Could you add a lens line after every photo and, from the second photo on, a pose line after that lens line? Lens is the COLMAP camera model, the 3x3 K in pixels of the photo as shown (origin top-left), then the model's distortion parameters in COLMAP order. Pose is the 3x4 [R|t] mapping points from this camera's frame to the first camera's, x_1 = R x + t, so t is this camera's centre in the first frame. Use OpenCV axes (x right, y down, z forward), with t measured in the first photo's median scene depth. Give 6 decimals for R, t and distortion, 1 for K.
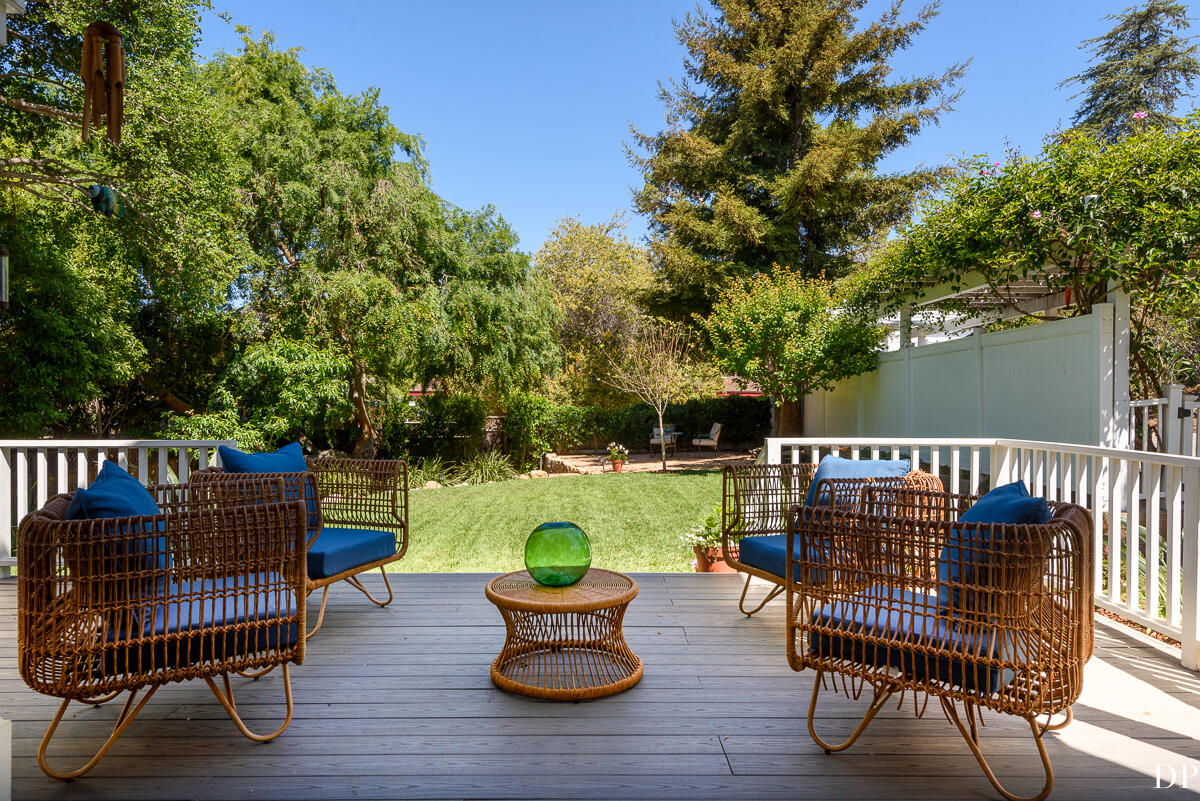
lens RADIAL K [[746.1, 0, 594.6], [0, 746.1, 415.7], [0, 0, 1]] dist [0.018089, -0.000118]
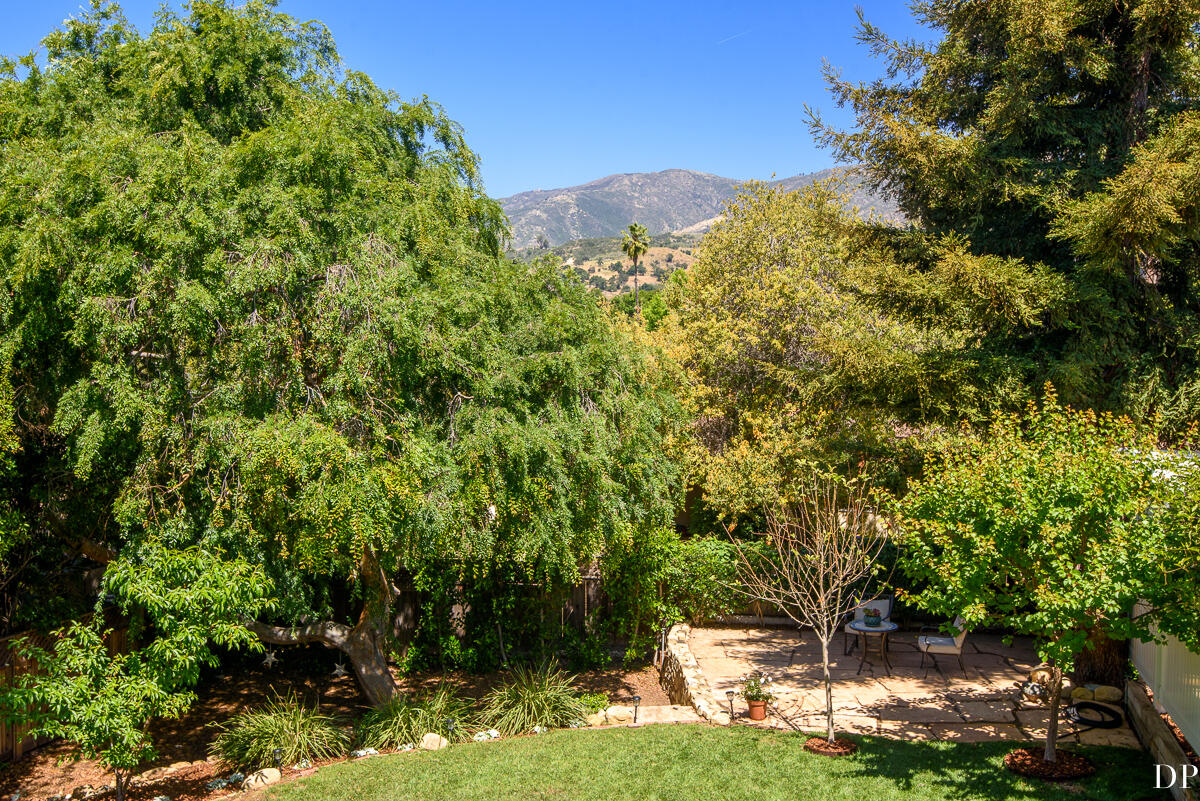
lens RADIAL K [[1139.3, 0, 601.0], [0, 1139.3, 407.0], [0, 0, 1]] dist [0.055552, 0.000000]
pose [[0.966964, 0.025865, -0.253598, 0.142756], [-0.015145, 0.998911, 0.044136, -0.218983], [0.254463, -0.038838, 0.966302, 0.142022]]
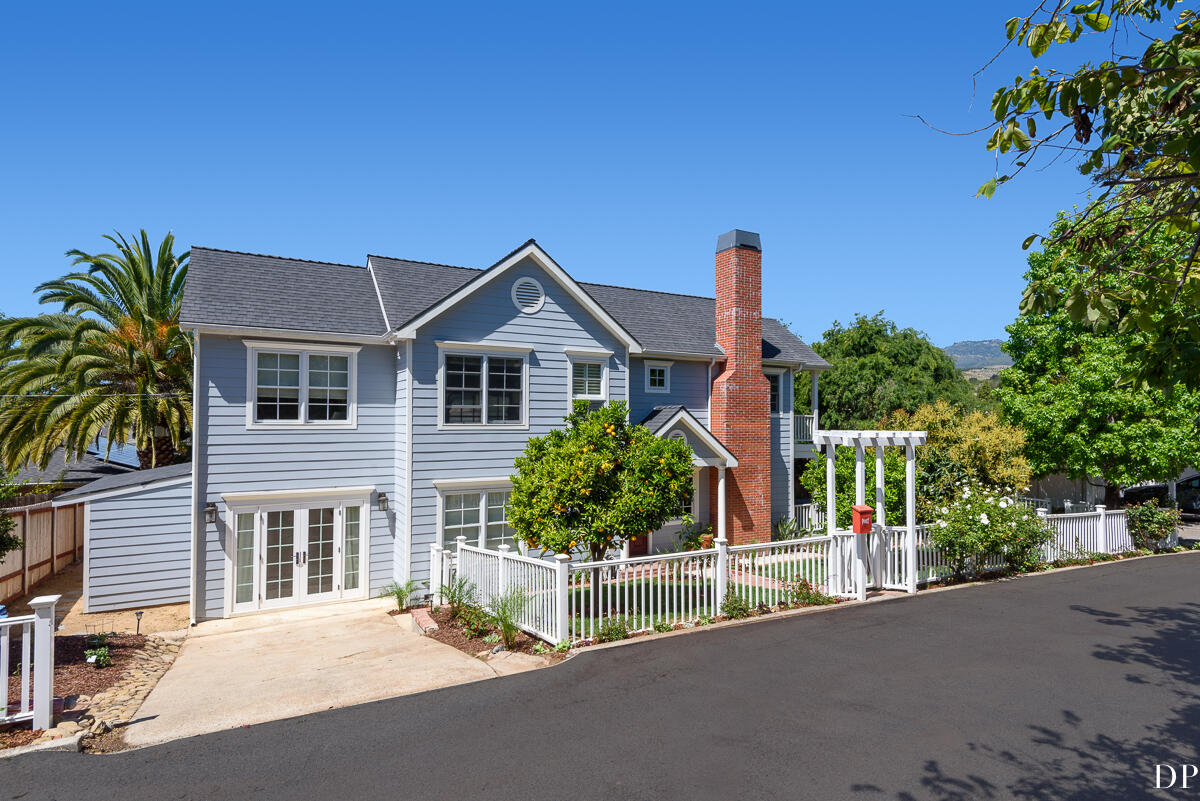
lens RADIAL K [[551.7, 0, 604.0], [0, 551.7, 405.0], [0, 0, 1]] dist [0.003586, 0.002217]
pose [[0.461128, -0.016273, -0.887184, 0.951757], [-0.014376, 0.999564, -0.025806, -0.159948], [0.887217, 0.024654, 0.460693, -0.758757]]
